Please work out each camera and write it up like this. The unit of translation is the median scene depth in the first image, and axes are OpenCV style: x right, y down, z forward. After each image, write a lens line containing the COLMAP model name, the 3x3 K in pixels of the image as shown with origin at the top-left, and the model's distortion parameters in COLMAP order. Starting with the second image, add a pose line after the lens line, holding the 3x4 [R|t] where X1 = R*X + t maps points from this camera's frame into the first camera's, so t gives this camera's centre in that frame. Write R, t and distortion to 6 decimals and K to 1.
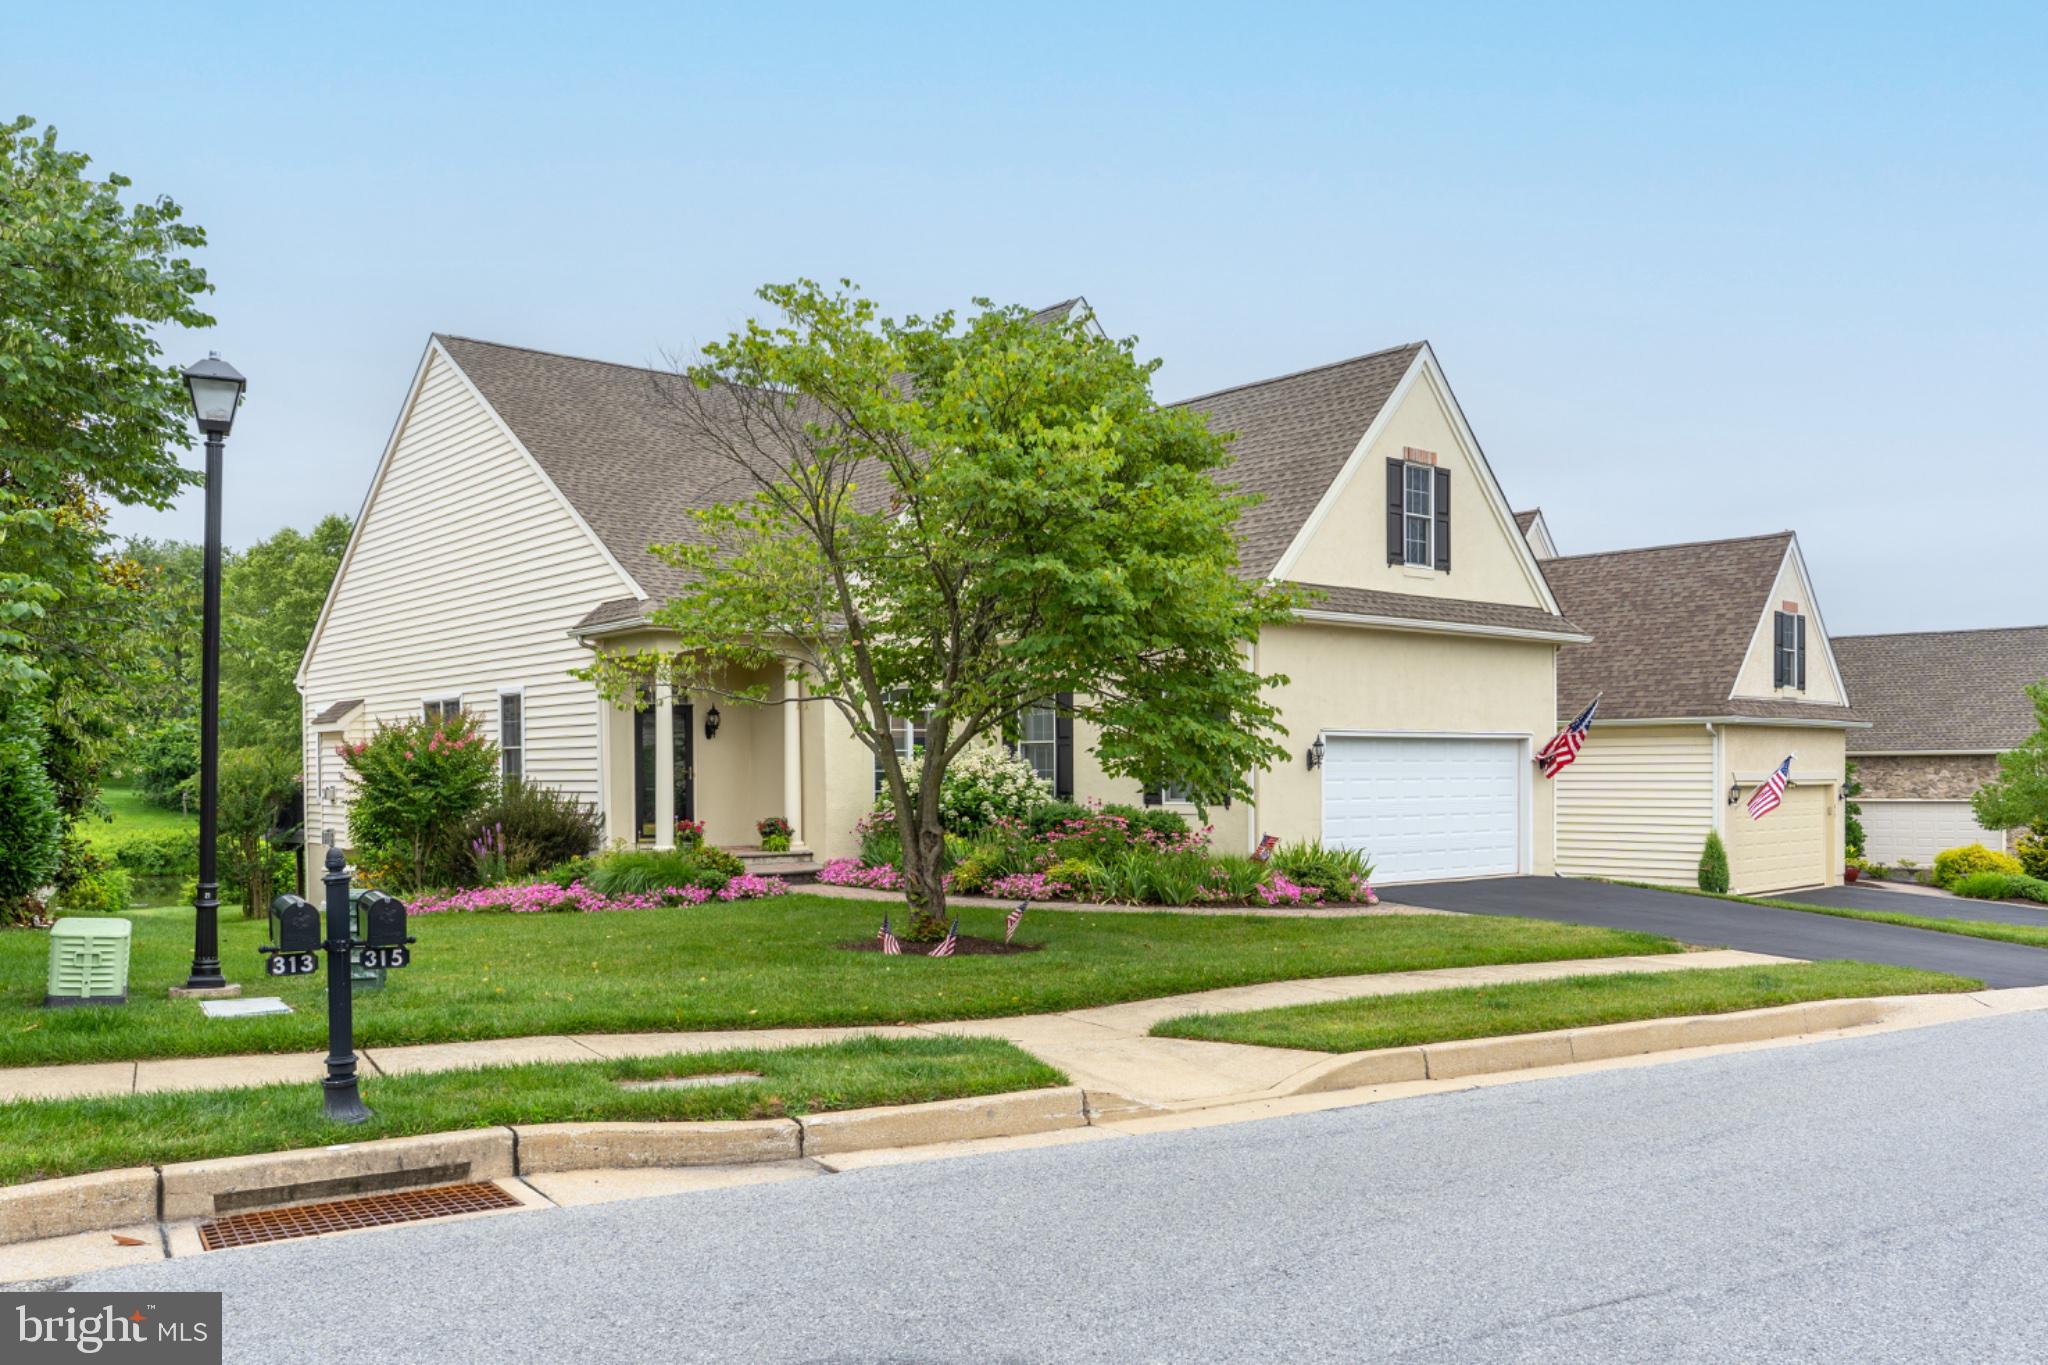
lens RADIAL K [[1752.0, 0, 1054.8], [0, 1752.0, 806.2], [0, 0, 1]] dist [0.005561, 0.019617]
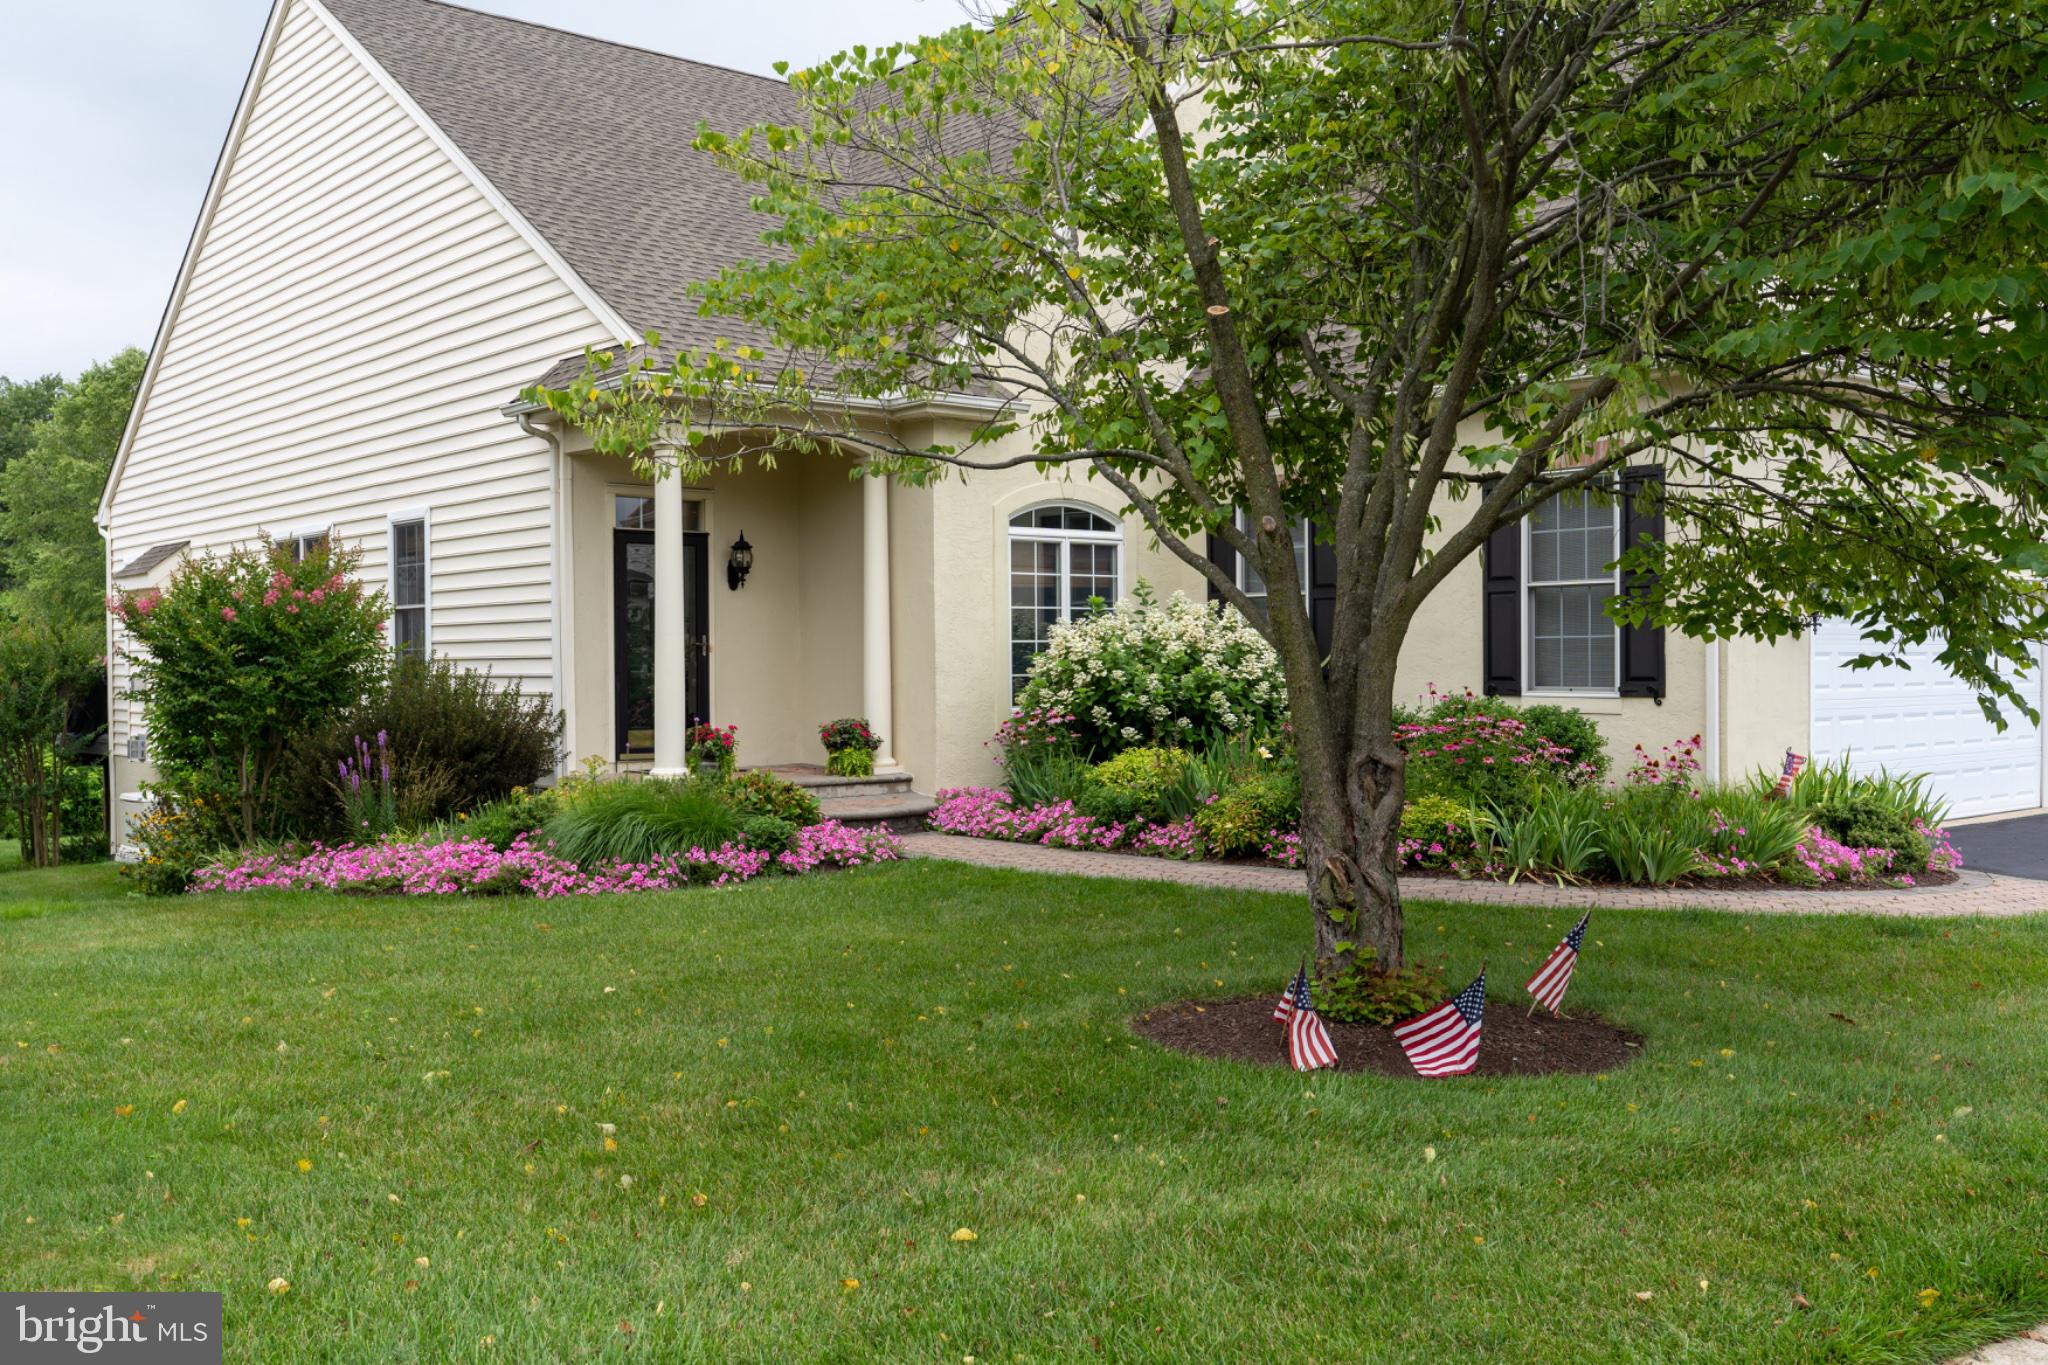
lens RADIAL K [[1885.2, 0, 1025.9], [0, 1885.2, 677.3], [0, 0, 1]] dist [0.017305, 0.000000]
pose [[0.999956, -0.001248, 0.009326, -0.108544], [0.001355, 0.999933, -0.011527, -0.000257], [-0.009311, 0.011539, 0.999890, 0.365806]]
